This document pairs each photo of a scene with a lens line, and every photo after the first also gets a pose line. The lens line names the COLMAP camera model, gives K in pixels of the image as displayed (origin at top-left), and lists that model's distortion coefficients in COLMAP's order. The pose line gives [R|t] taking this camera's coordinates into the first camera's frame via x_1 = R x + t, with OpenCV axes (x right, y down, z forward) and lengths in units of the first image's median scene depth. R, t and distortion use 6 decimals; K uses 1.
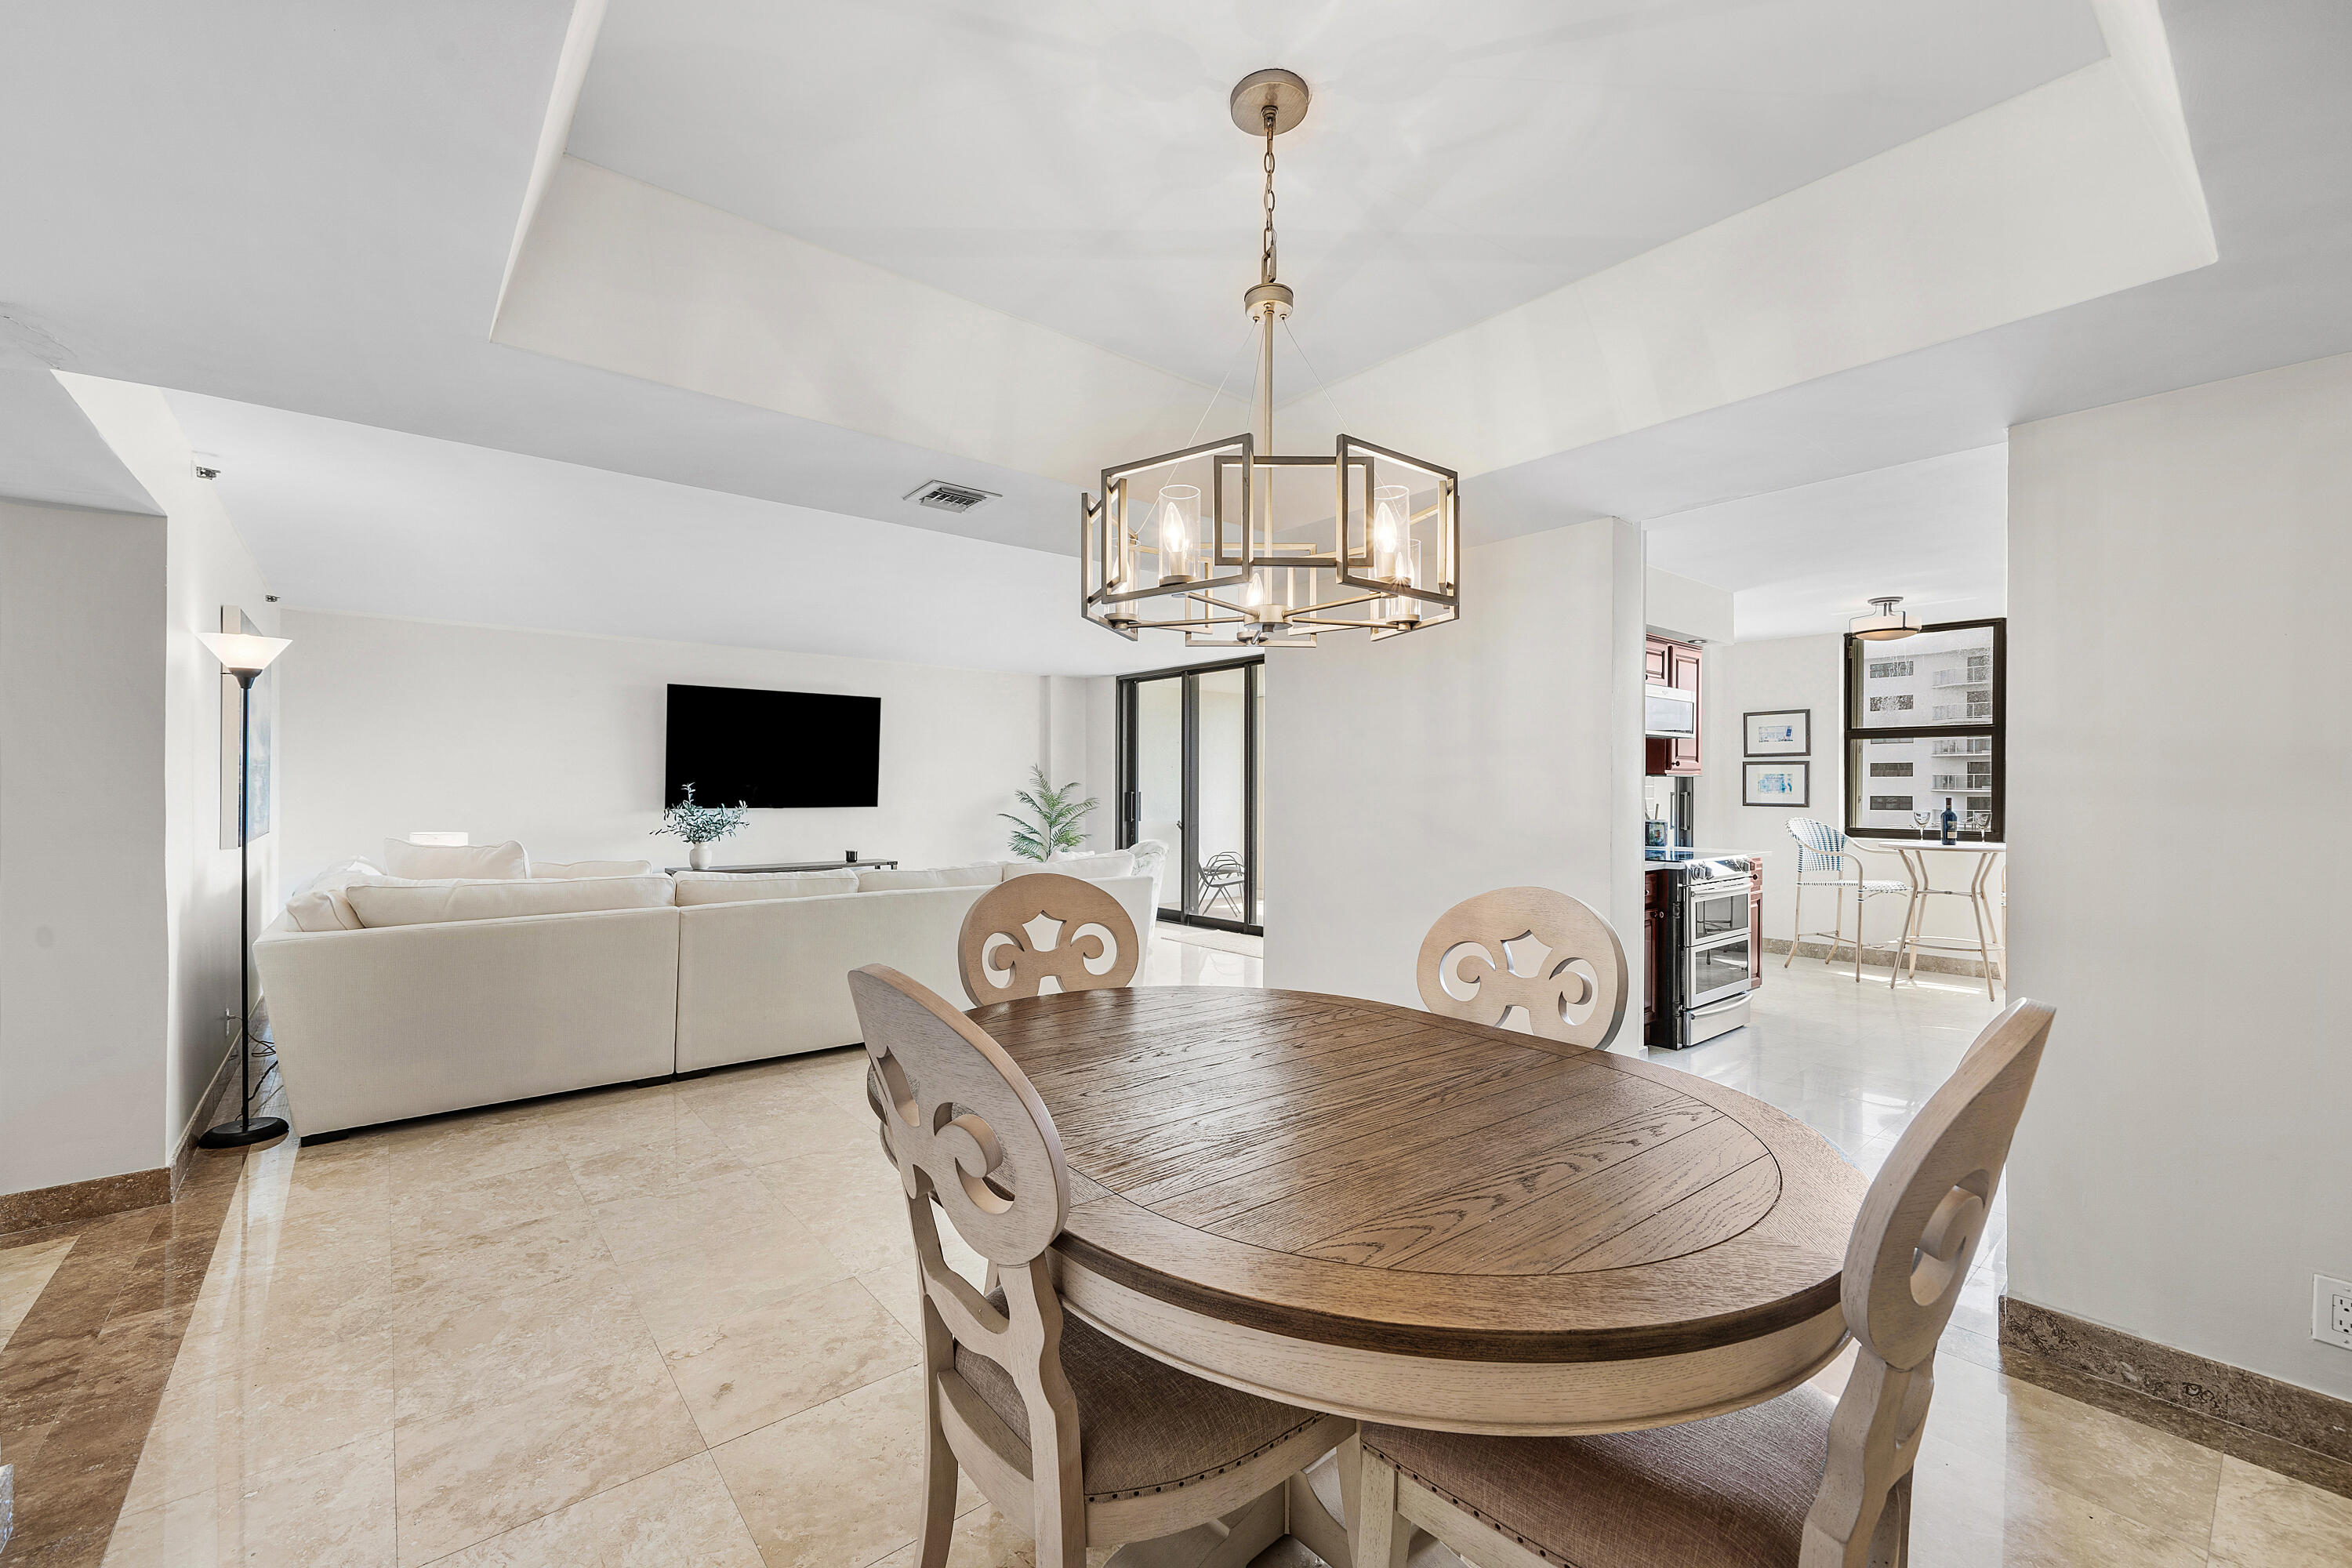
lens RADIAL K [[960.0, 0, 1177.1], [0, 960.0, 765.2], [0, 0, 1]] dist [-0.005853, 0.001652]
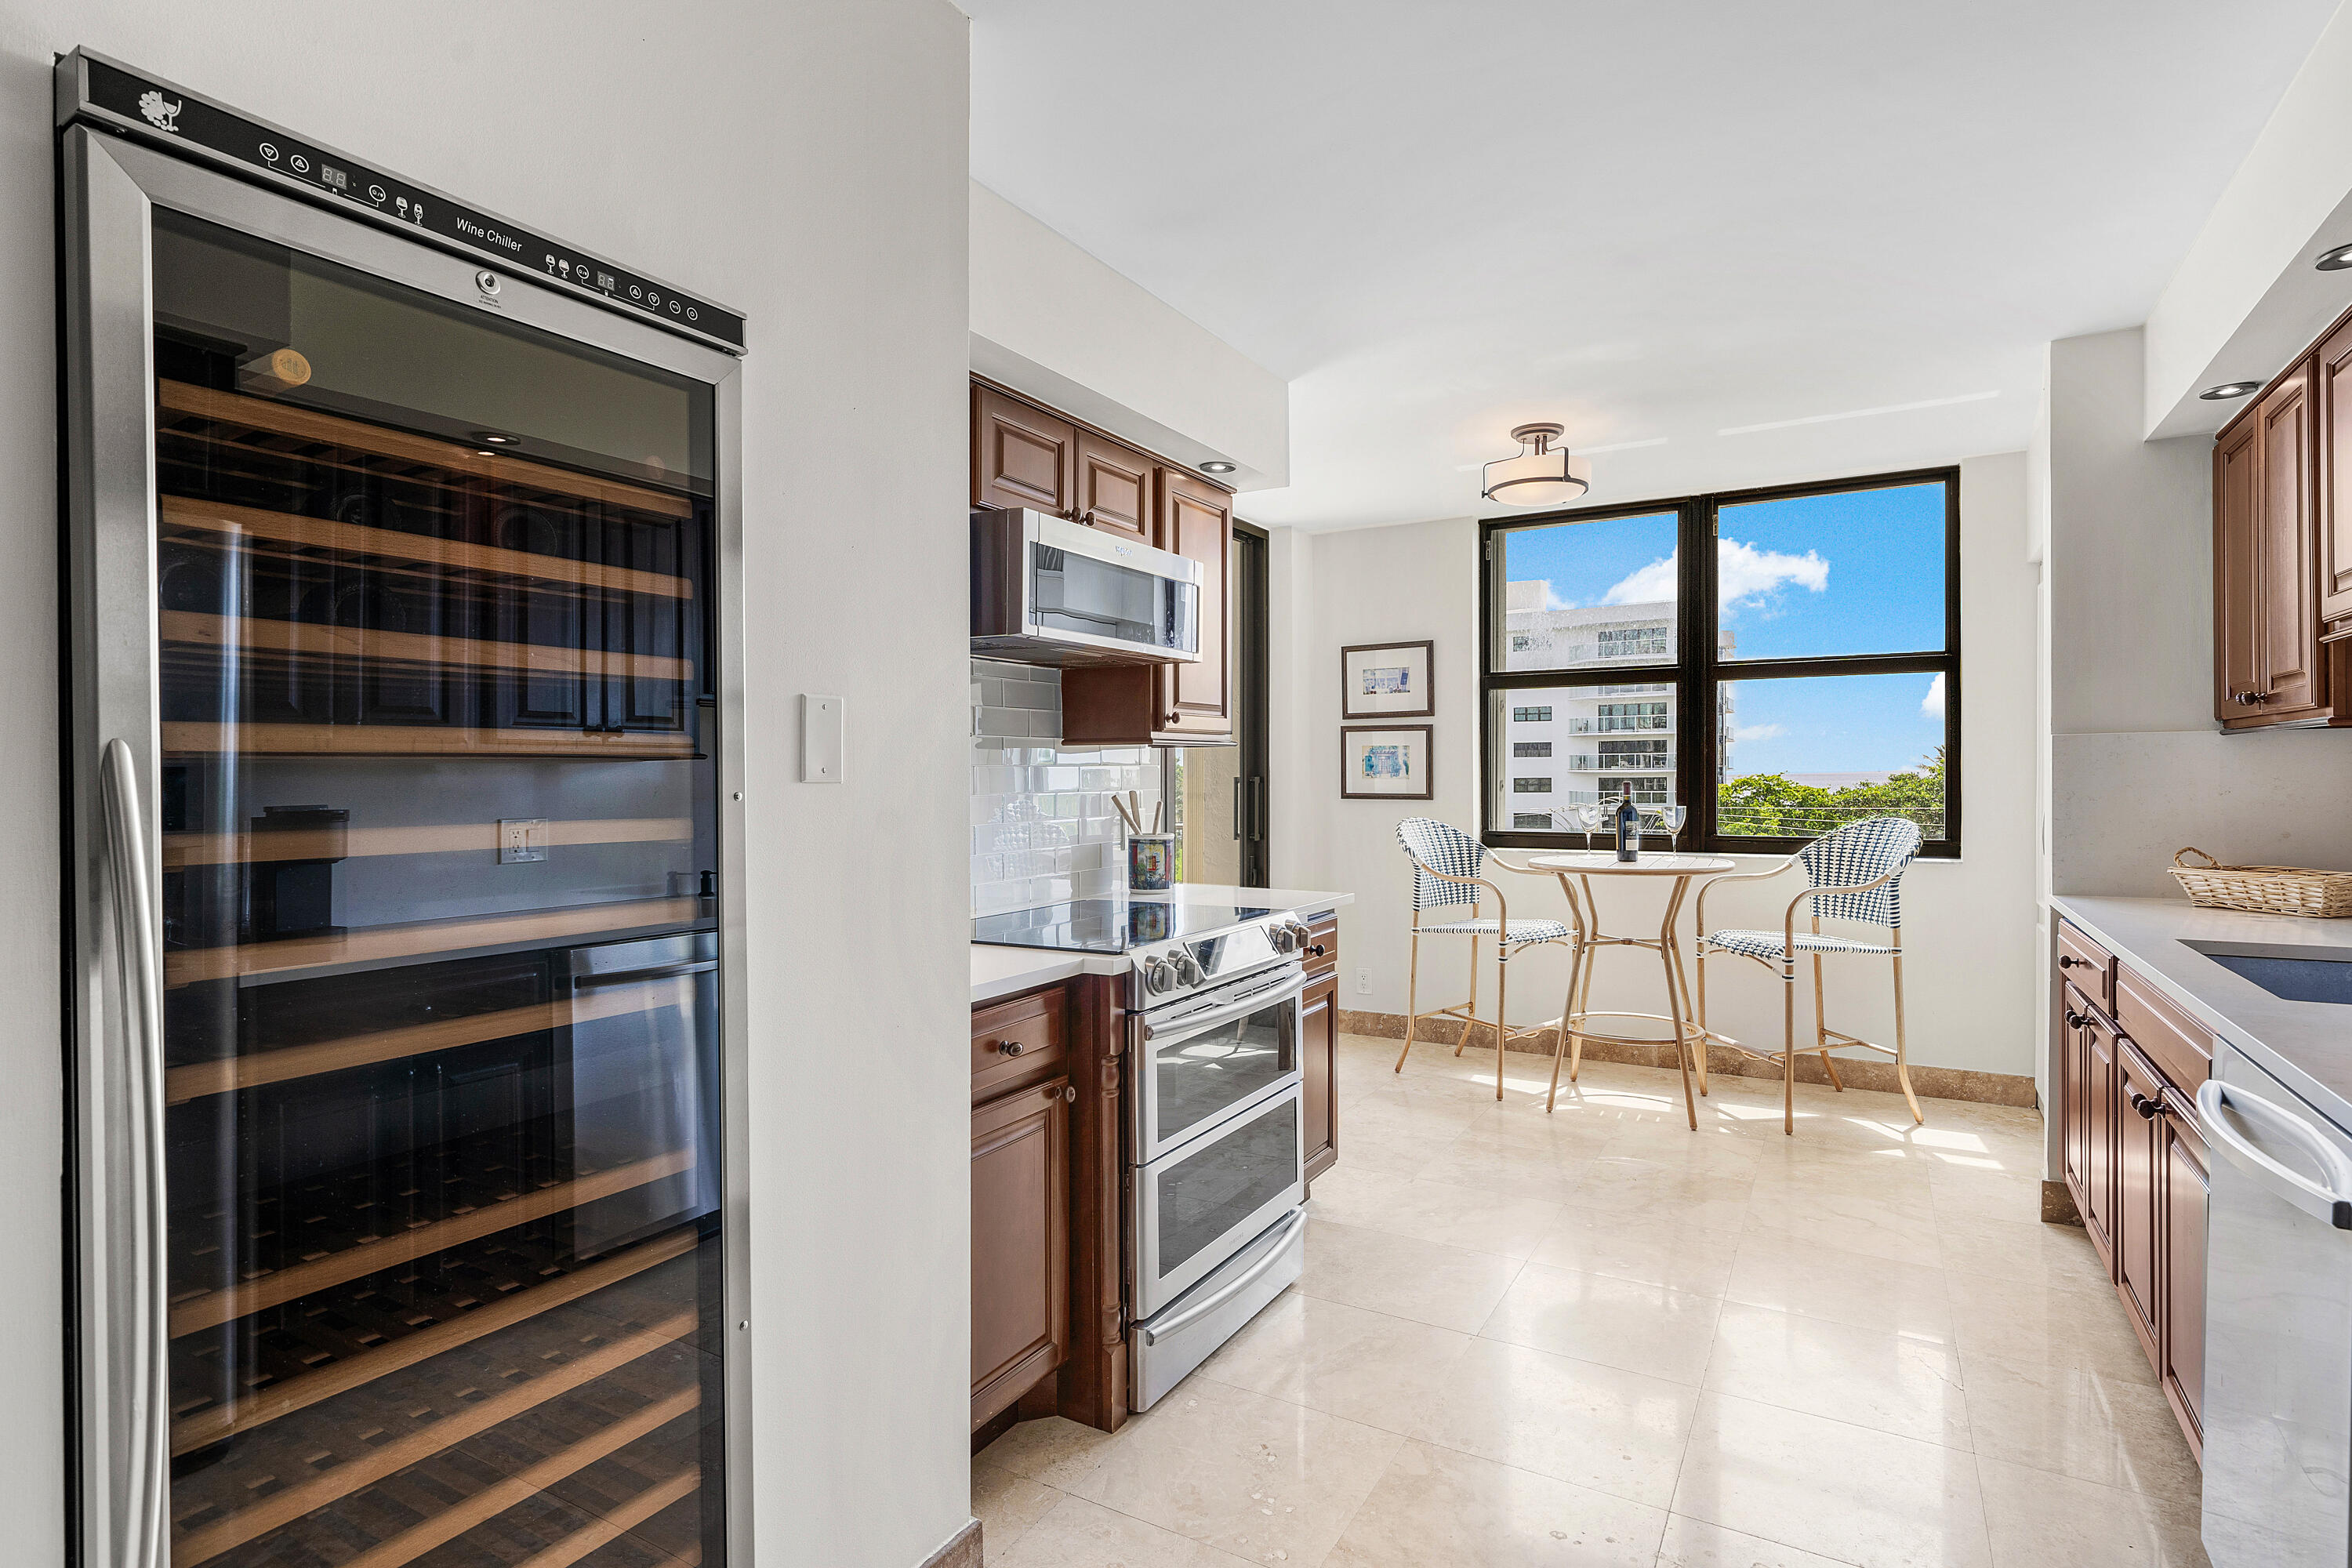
lens RADIAL K [[1188.4, 0, 1206.8], [0, 1188.4, 749.2], [0, 0, 1]] dist [-0.001408, -0.000109]
pose [[0.930683, -0.005850, 0.365779, 0.270263], [0.006015, 0.999982, 0.000687, 0.011294], [-0.365776, 0.001561, 0.930702, 0.376219]]
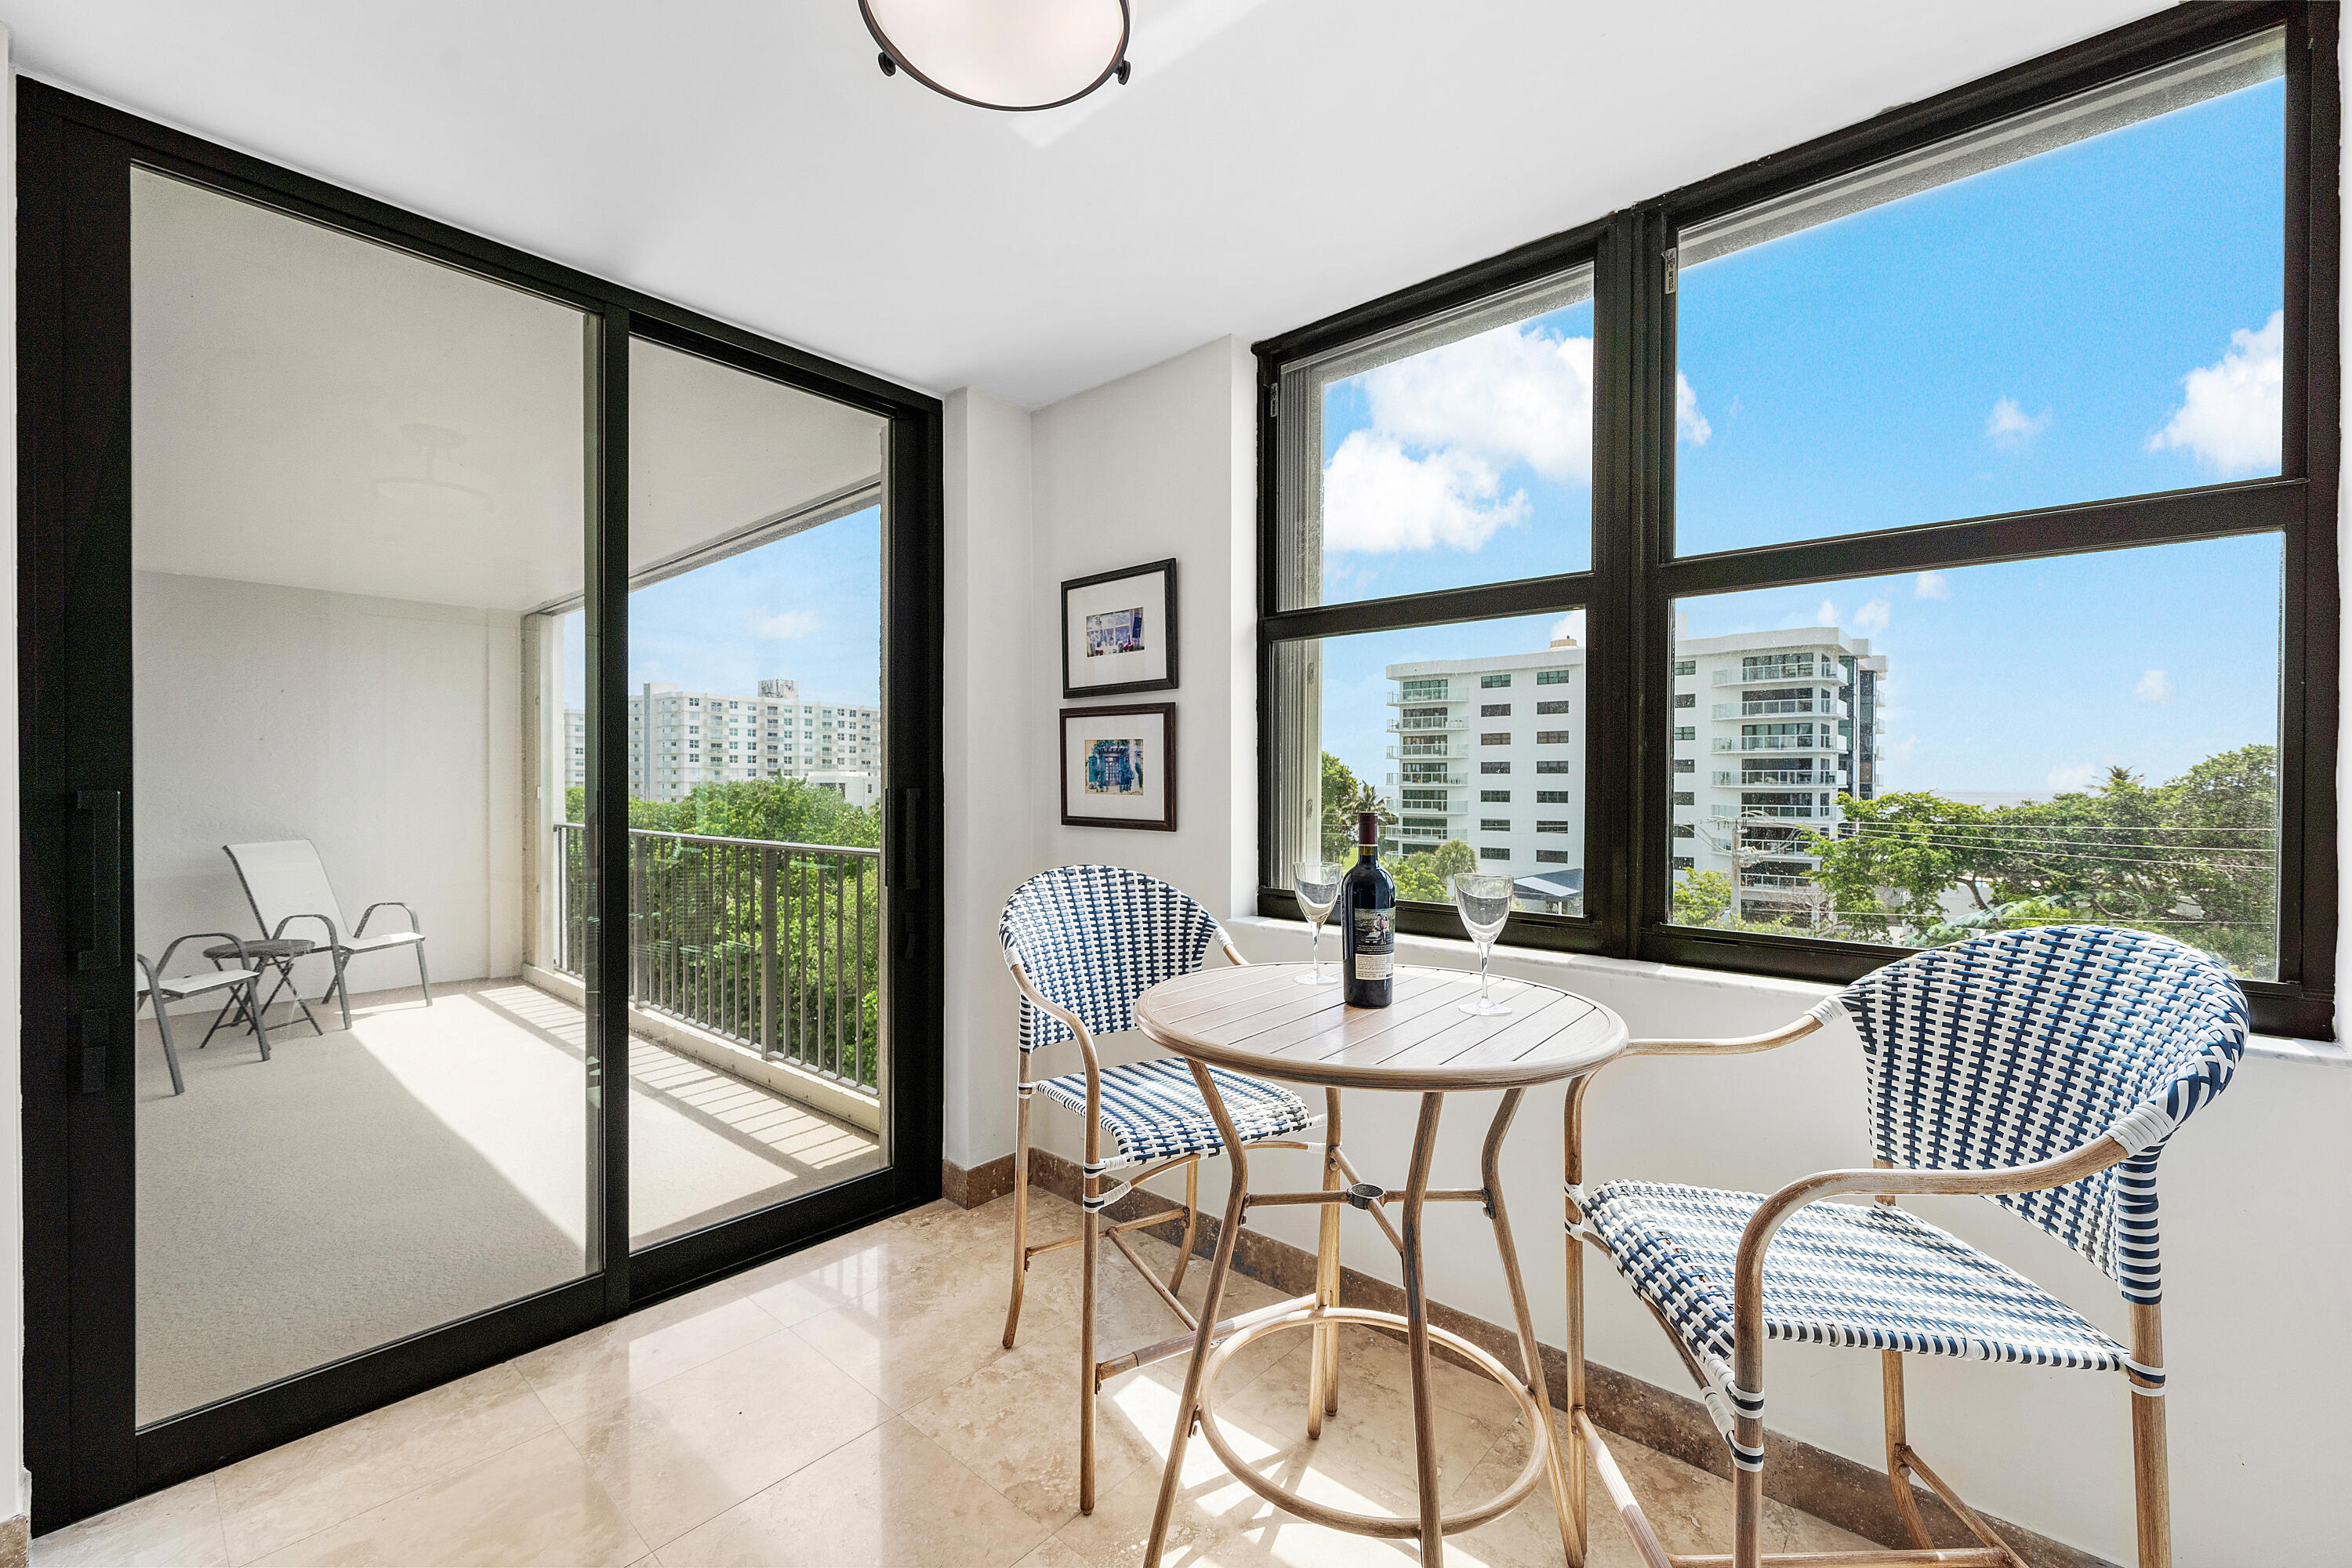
lens RADIAL K [[960.0, 0, 1193.5], [0, 960.0, 763.8], [0, 0, 1]] dist [-0.005853, 0.001652]
pose [[0.986577, 0.001397, 0.163292, 0.671781], [-0.001494, 0.999999, 0.000470, 0.020486], [-0.163291, -0.000707, 0.986578, 0.709120]]
